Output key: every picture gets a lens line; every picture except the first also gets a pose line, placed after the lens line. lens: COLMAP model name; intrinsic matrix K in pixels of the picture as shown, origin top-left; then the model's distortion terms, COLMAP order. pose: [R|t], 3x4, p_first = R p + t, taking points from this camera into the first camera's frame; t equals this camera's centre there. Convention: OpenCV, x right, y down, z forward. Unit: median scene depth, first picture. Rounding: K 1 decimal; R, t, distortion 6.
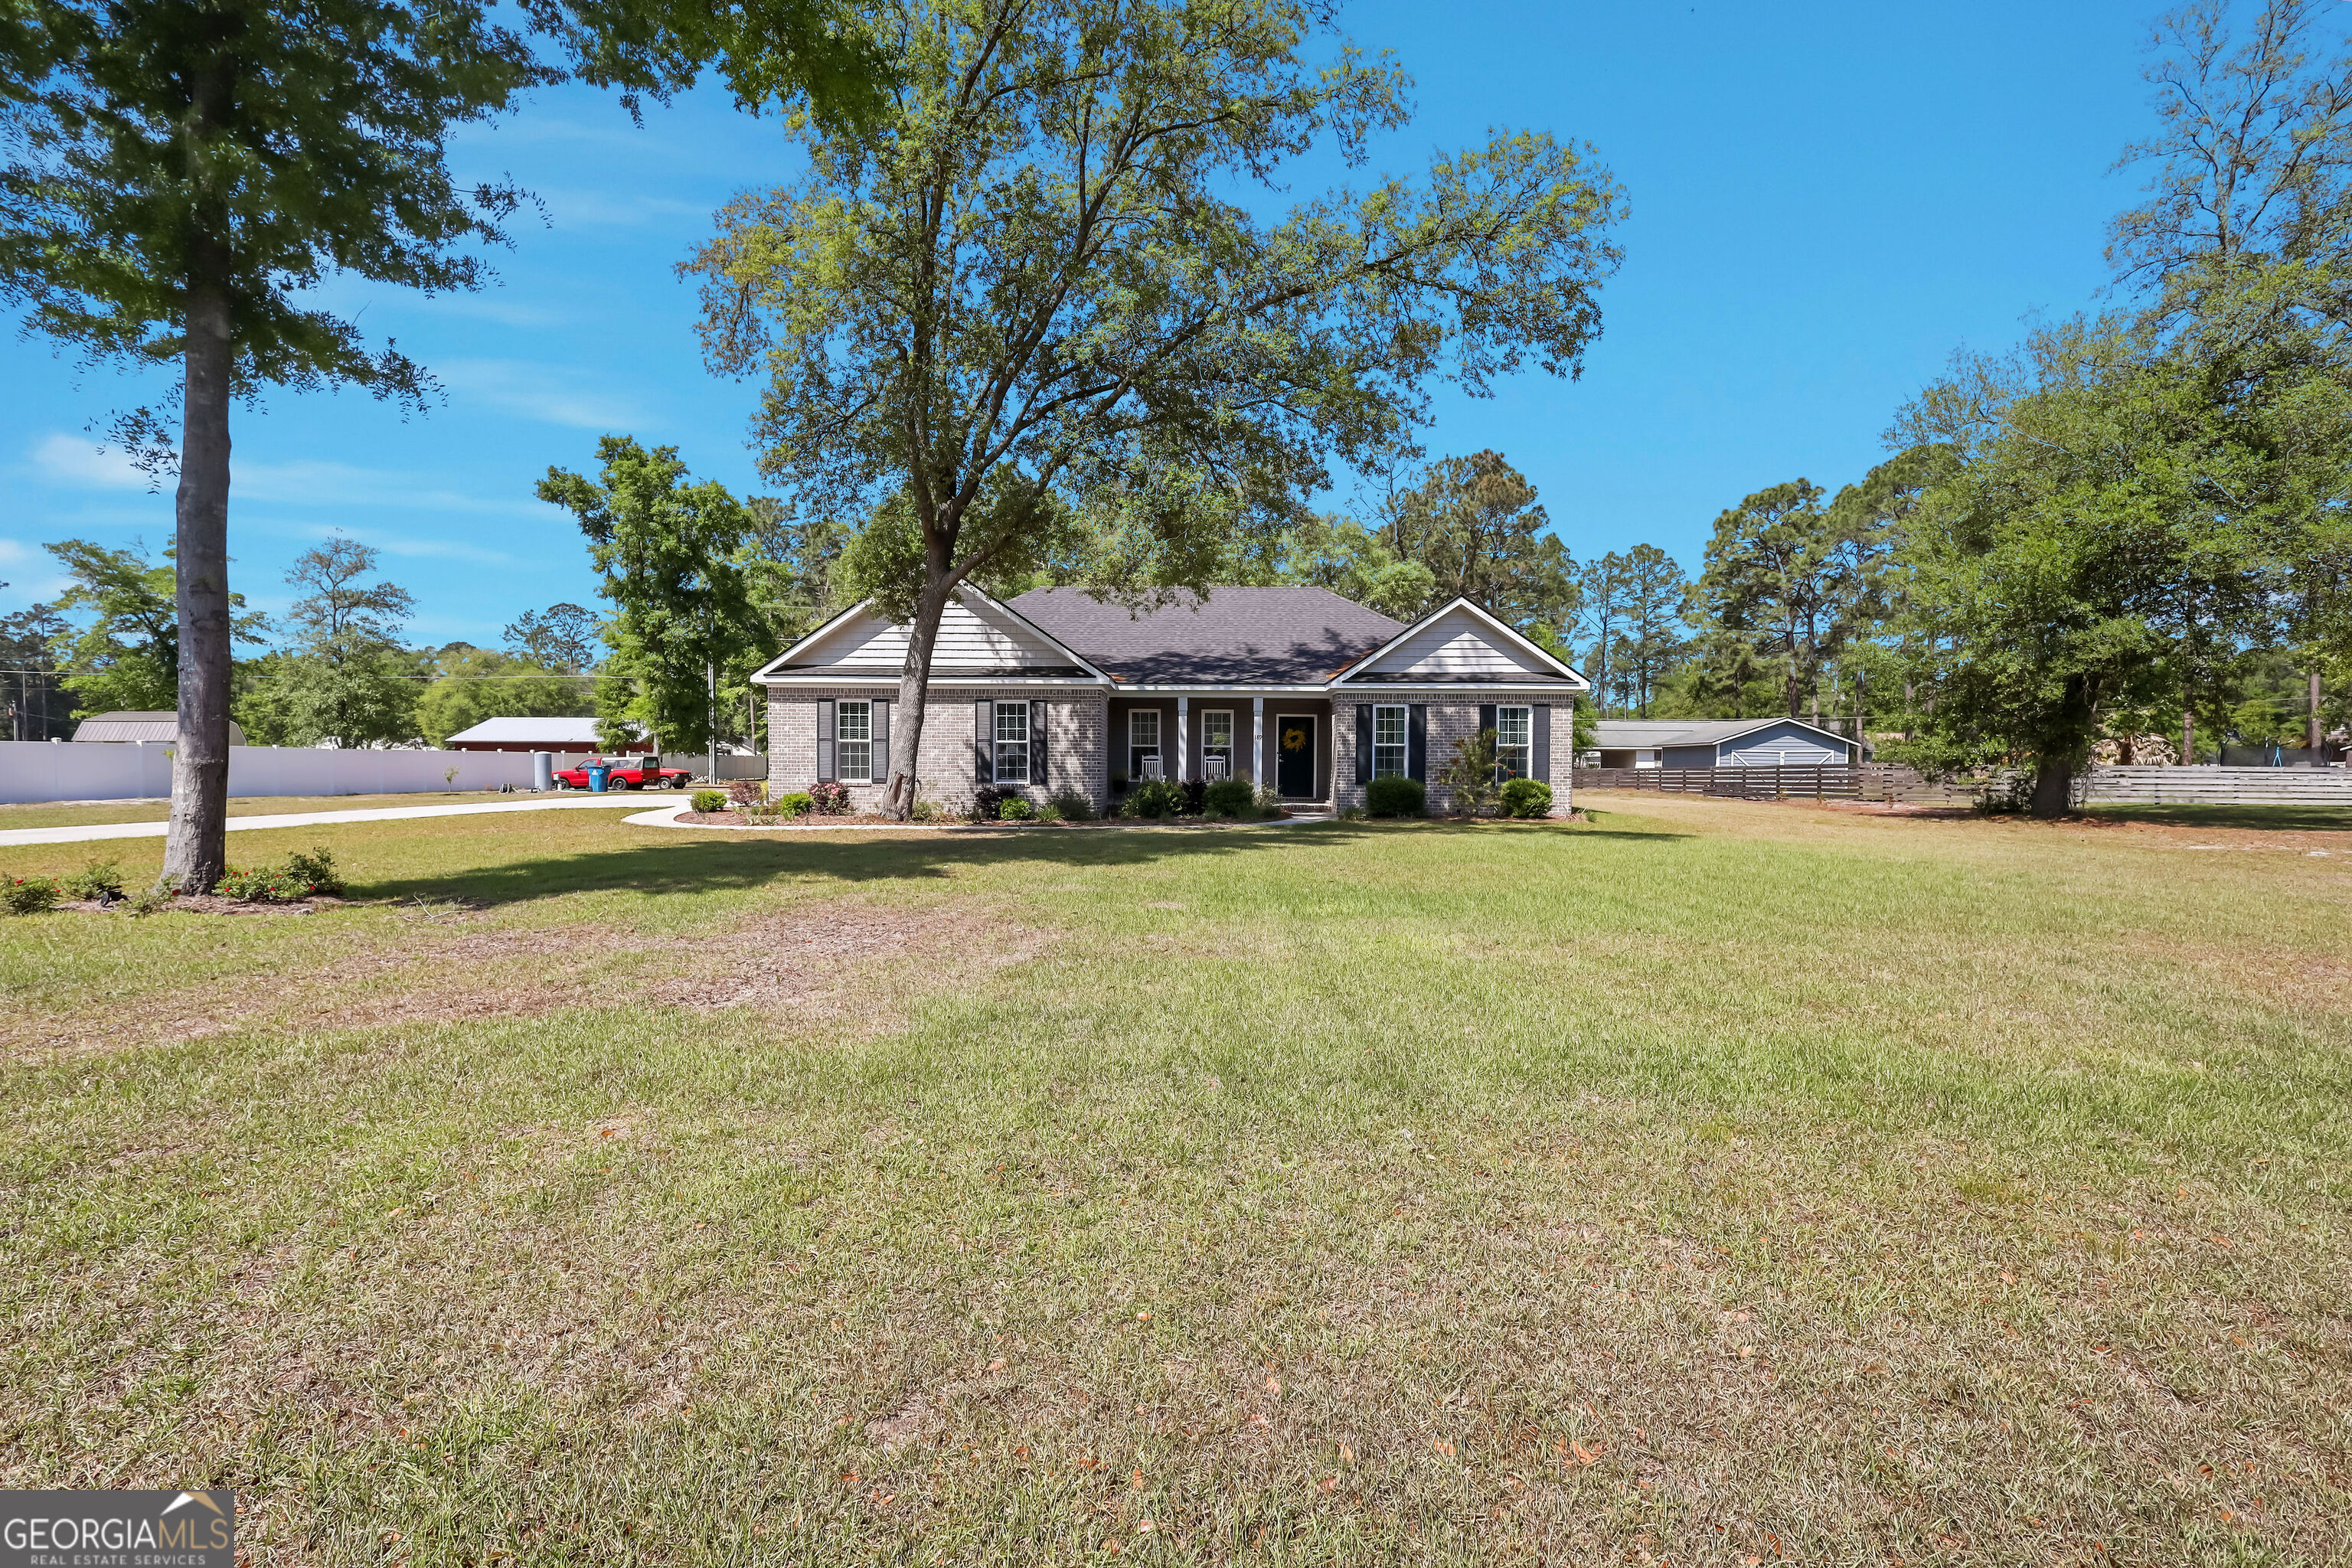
lens RADIAL K [[1087.4, 0, 1170.5], [0, 1087.4, 788.8], [0, 0, 1]] dist [-0.000698, 0.000079]
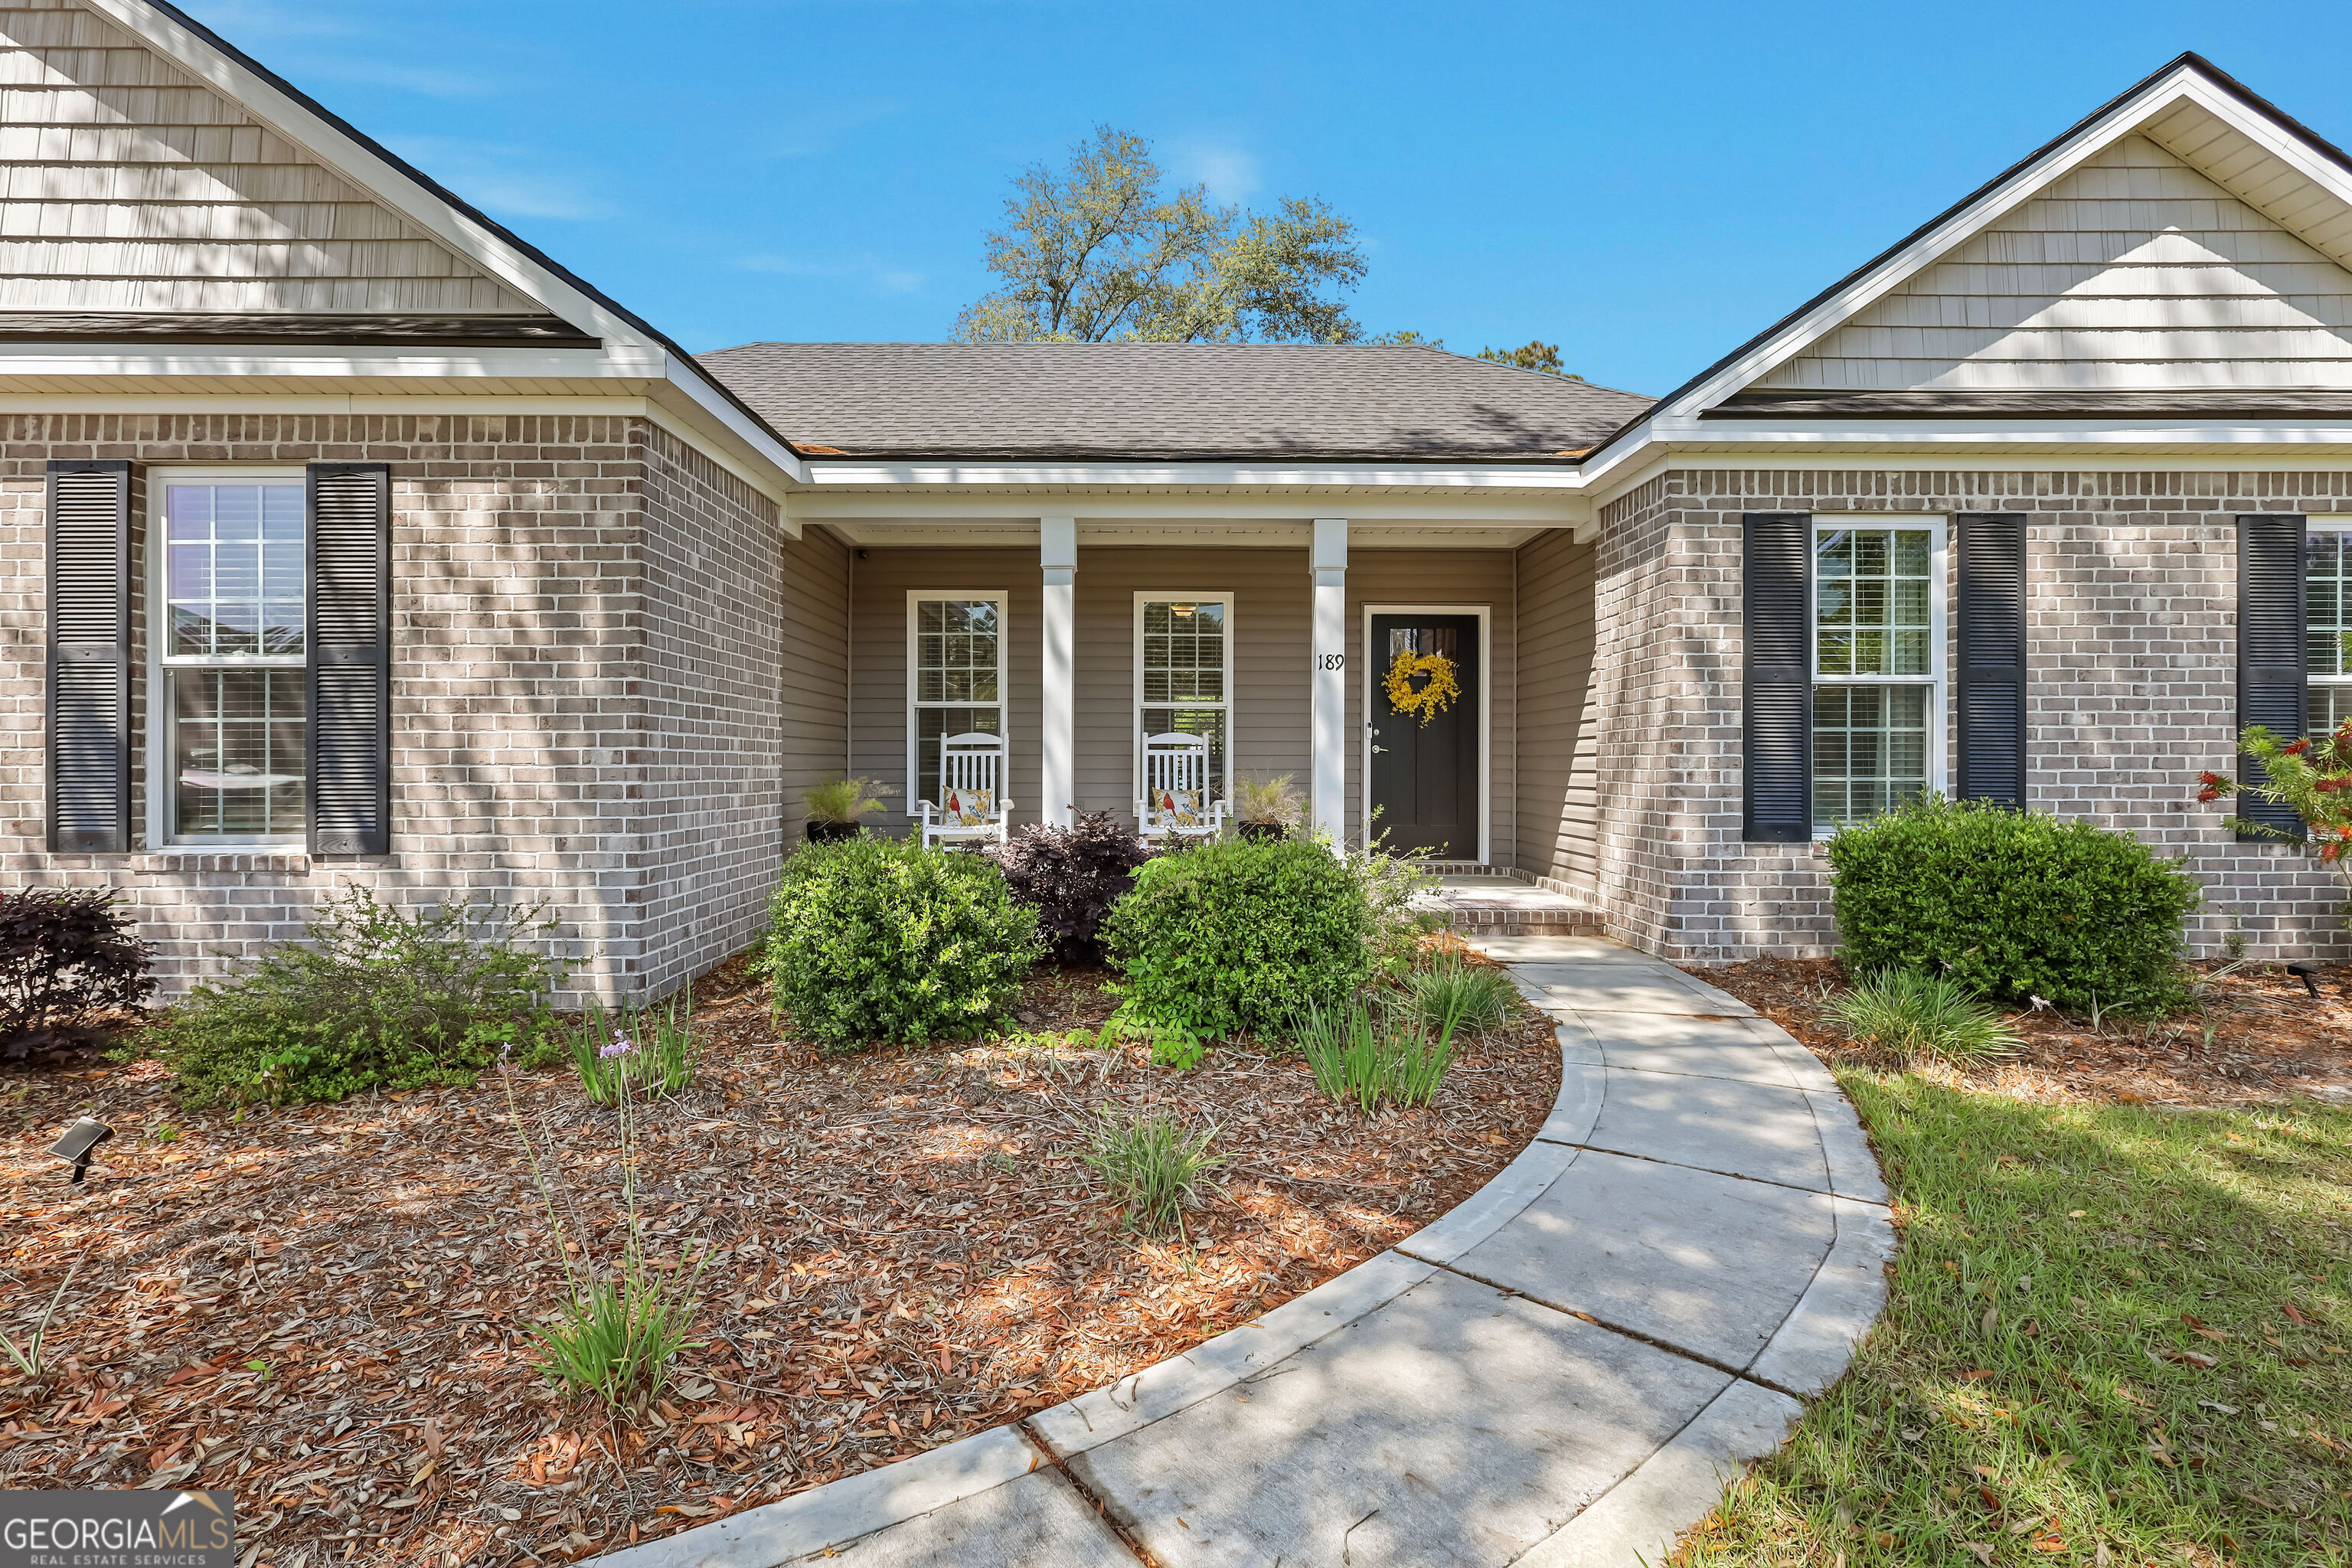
lens RADIAL K [[1092.6, 0, 1173.3], [0, 1092.6, 773.0], [0, 0, 1]] dist [0.002825, 0.000530]
pose [[0.999629, -0.000766, 0.027221, 0.035218], [0.001161, 0.999894, -0.014486, -0.015797], [-0.027207, 0.014512, 0.999524, 0.760548]]
